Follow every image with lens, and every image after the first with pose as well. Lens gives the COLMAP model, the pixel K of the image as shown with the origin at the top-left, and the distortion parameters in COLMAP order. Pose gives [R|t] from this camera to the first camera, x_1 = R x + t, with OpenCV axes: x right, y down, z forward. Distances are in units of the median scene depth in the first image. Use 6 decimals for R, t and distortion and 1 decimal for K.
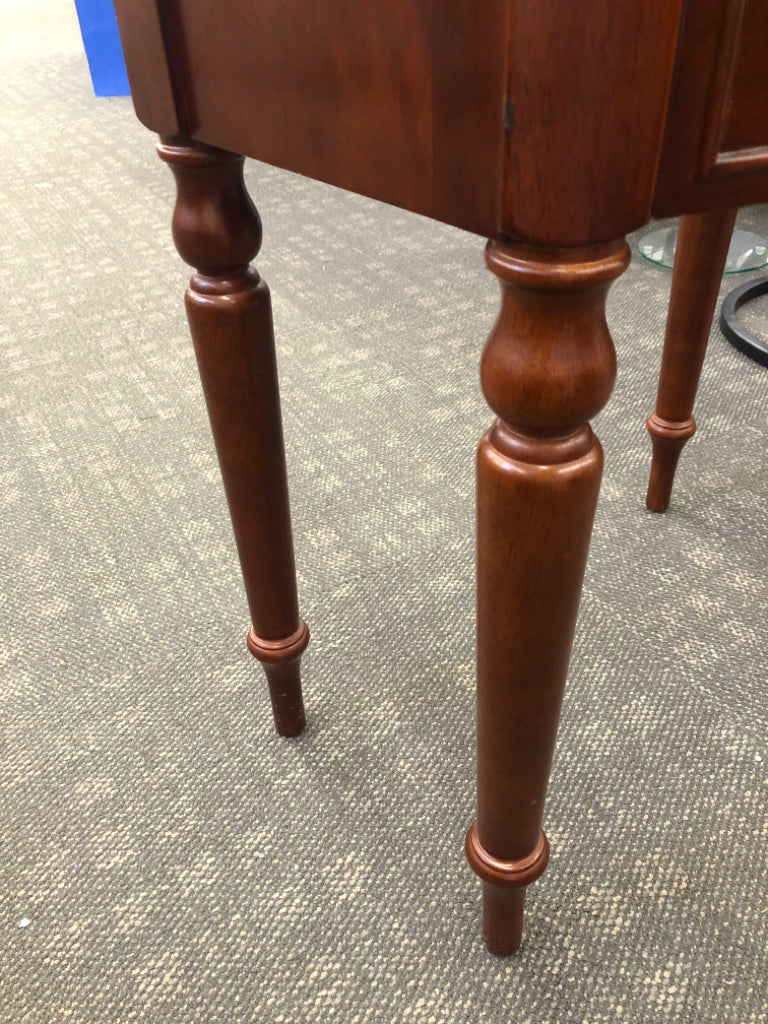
lens RADIAL K [[841.9, 0, 380.5], [0, 841.9, 519.7], [0, 0, 1]] dist [0.021952, -0.001758]
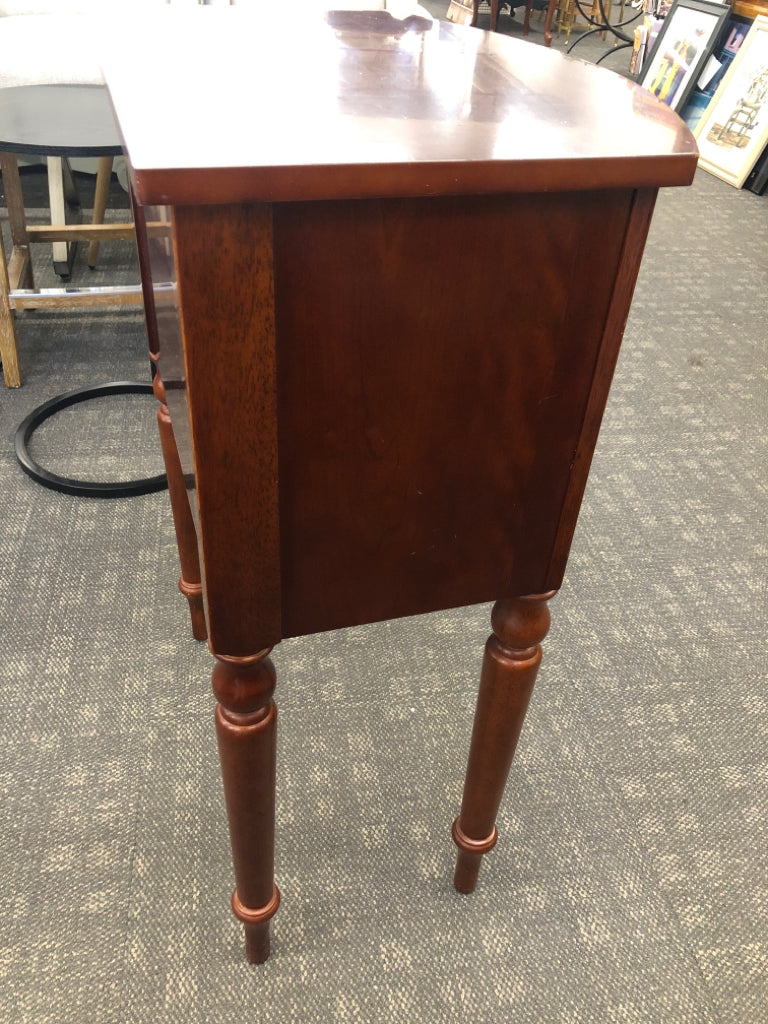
lens RADIAL K [[841.9, 0, 383.1], [0, 841.9, 510.6], [0, 0, 1]] dist [0.021952, -0.001758]
pose [[0.346495, -0.508659, 0.788167, -0.814488], [0.503652, 0.809718, 0.301150, -0.668270], [-0.791375, 0.292615, 0.536751, -0.018845]]
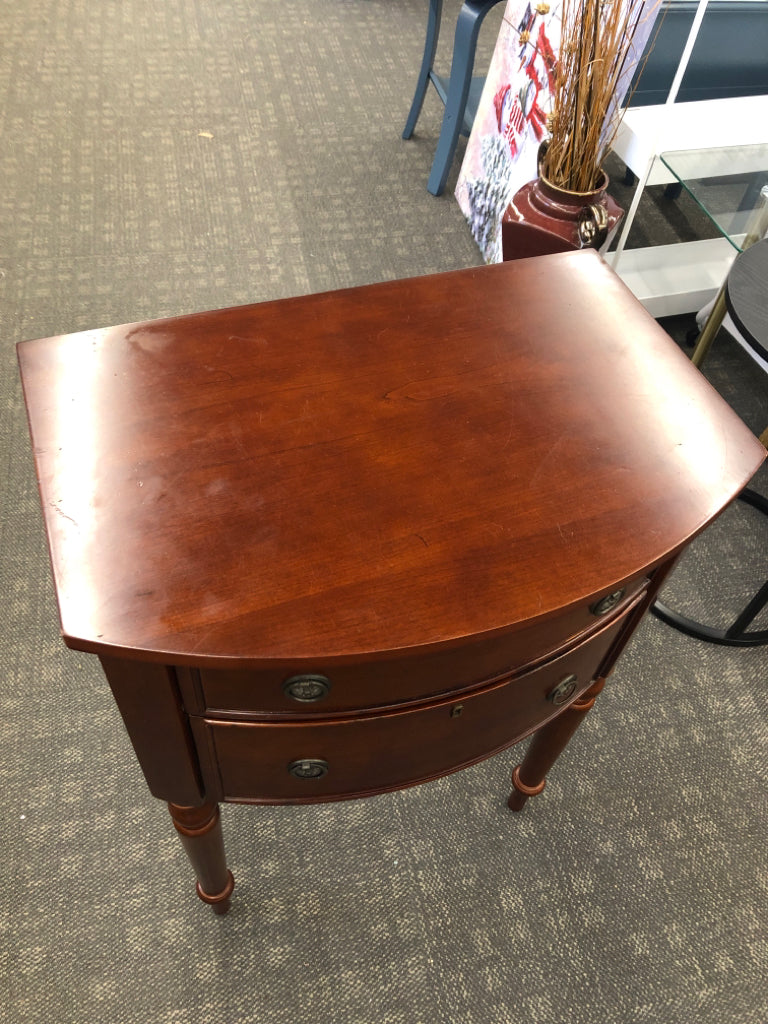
lens RADIAL K [[841.9, 0, 378.7], [0, 841.9, 511.3], [0, 0, 1]] dist [0.021952, -0.001758]
pose [[0.944273, 0.312852, -0.102328, 0.389654], [-0.277815, 0.924216, 0.261998, -1.002964], [0.176540, -0.218969, 0.959628, -0.696306]]
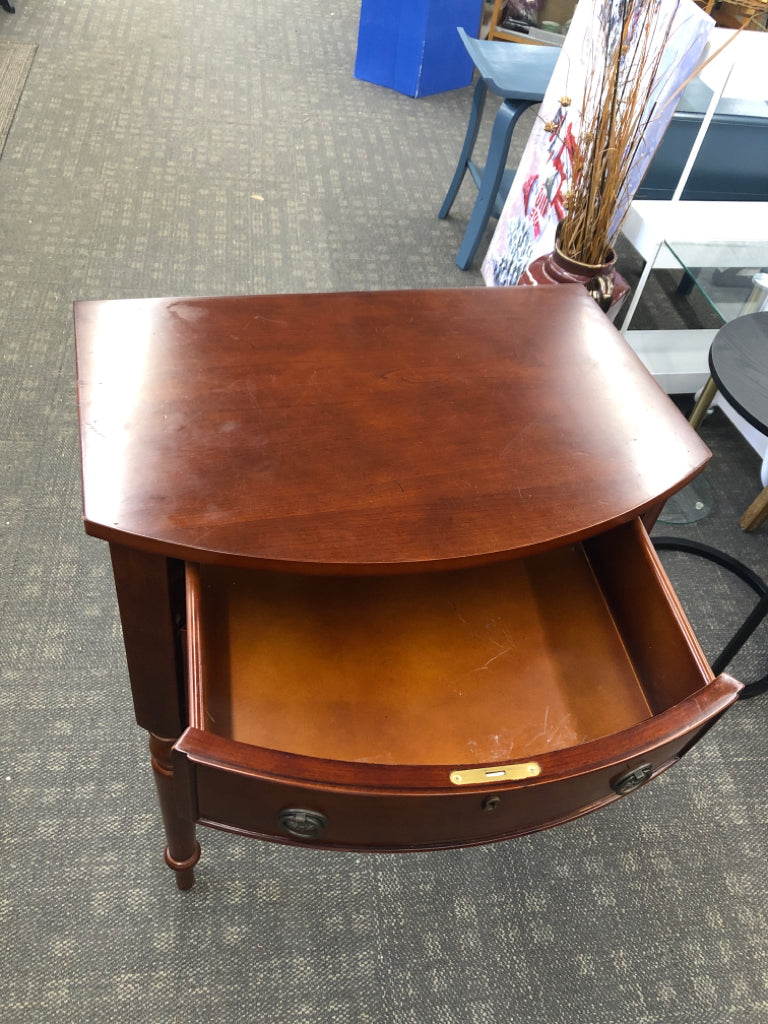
lens RADIAL K [[841.9, 0, 380.7], [0, 841.9, 511.9], [0, 0, 1]] dist [0.021952, -0.001758]
pose [[0.907196, 0.393337, -0.149269, 0.509577], [-0.367392, 0.913559, 0.174450, -0.883102], [0.204984, -0.103420, 0.973286, -0.870140]]
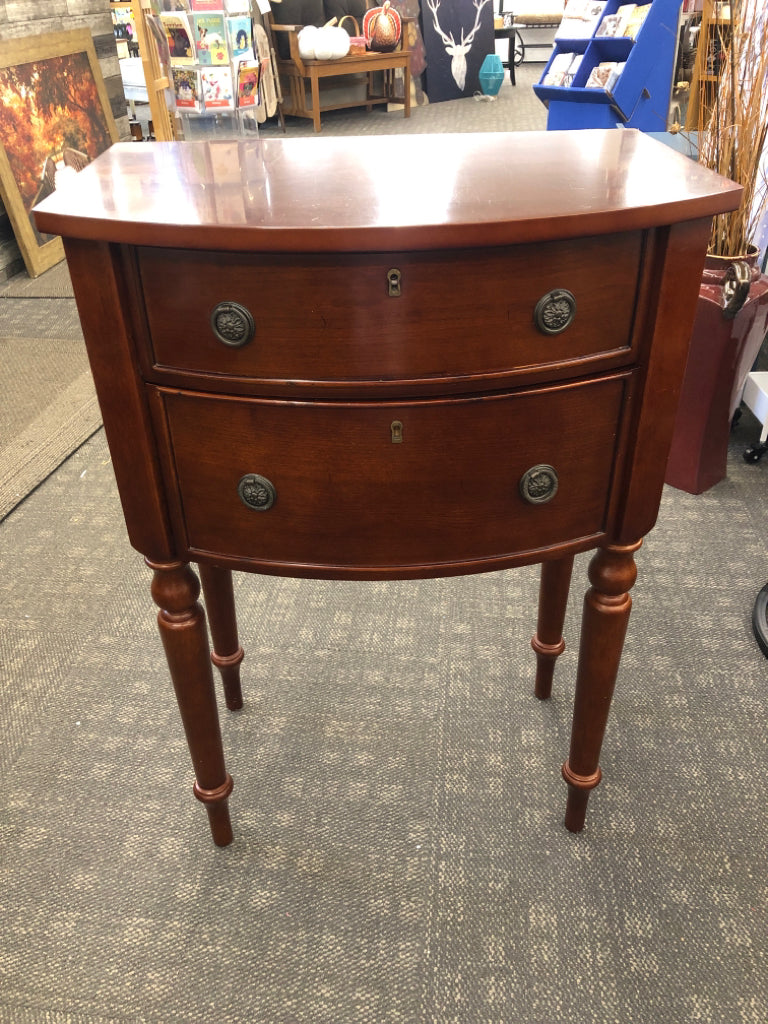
lens RADIAL K [[841.9, 0, 382.2], [0, 841.9, 506.3], [0, 0, 1]] dist [0.021952, -0.001758]
pose [[0.812297, 0.340291, -0.473682, 1.026868], [-0.363701, 0.930441, 0.044730, -0.419283], [0.455955, 0.135945, 0.879559, -0.625796]]
